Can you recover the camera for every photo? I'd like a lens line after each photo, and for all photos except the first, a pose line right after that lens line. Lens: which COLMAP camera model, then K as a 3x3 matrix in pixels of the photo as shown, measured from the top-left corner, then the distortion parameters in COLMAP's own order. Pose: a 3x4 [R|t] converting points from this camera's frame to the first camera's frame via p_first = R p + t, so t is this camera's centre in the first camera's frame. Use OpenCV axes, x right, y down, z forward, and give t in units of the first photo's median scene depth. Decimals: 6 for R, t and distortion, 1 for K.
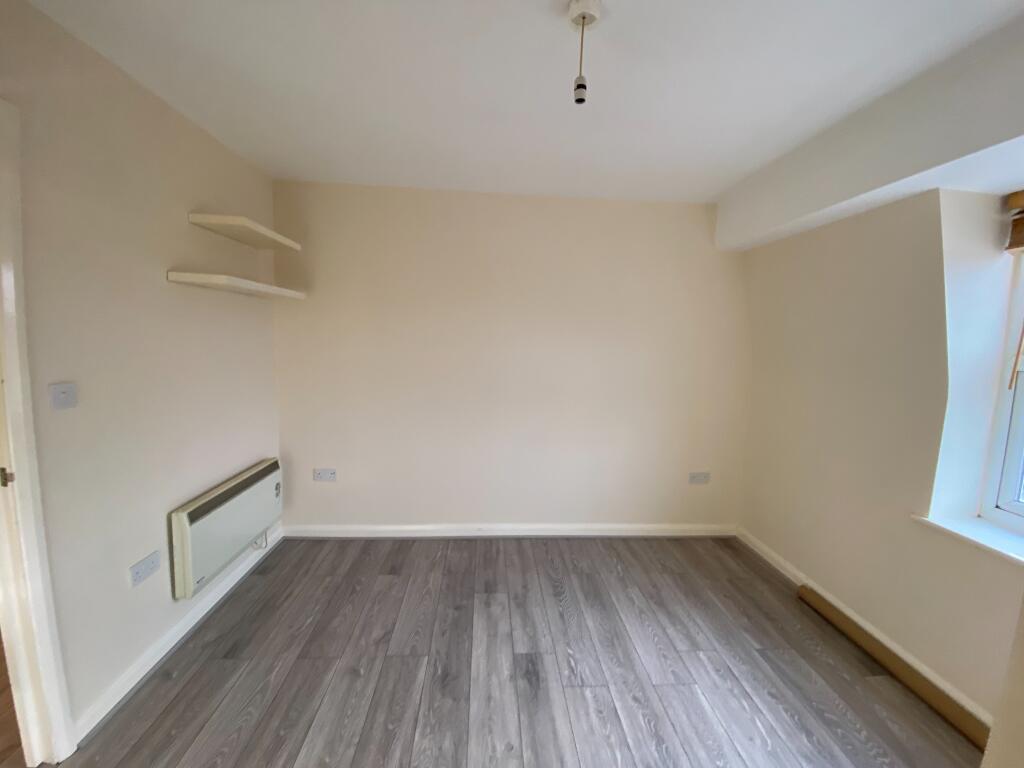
lens RADIAL K [[414.0, 0, 516.7], [0, 414.0, 385.2], [0, 0, 1]] dist [-0.001018, -0.005583]
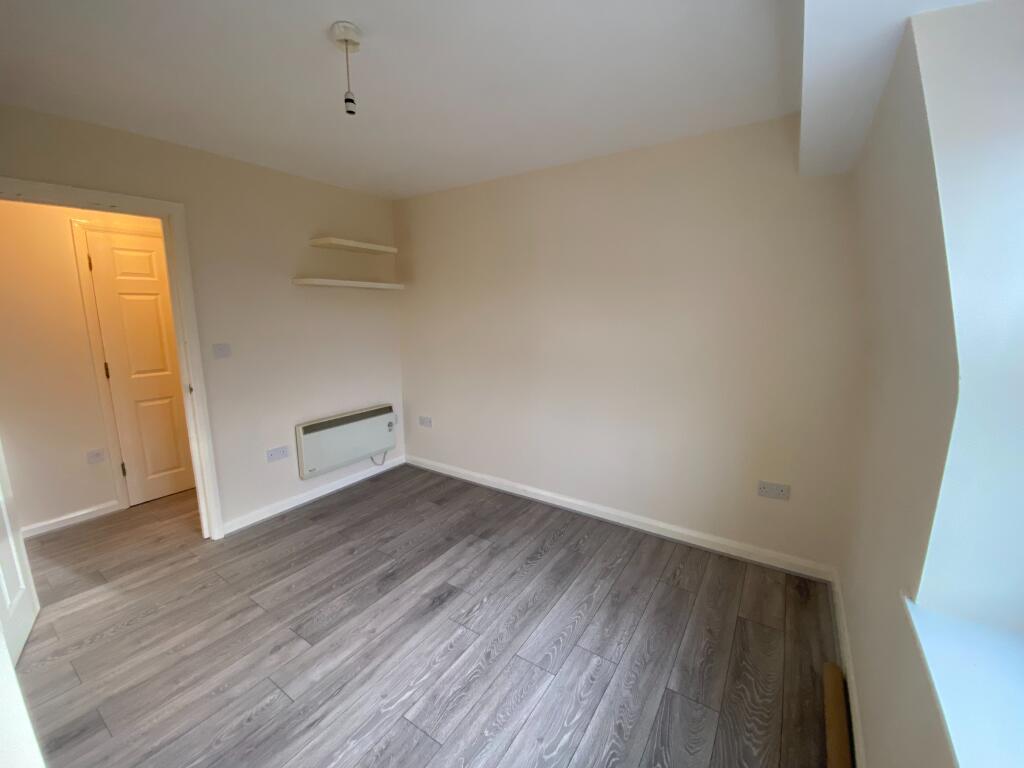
lens RADIAL K [[414.0, 0, 521.3], [0, 414.0, 385.1], [0, 0, 1]] dist [-0.001018, -0.005583]
pose [[0.801203, 0.074176, -0.593778, 0.746688], [-0.041389, 0.996780, 0.068673, -0.003423], [0.596960, -0.030445, 0.801693, 0.178076]]
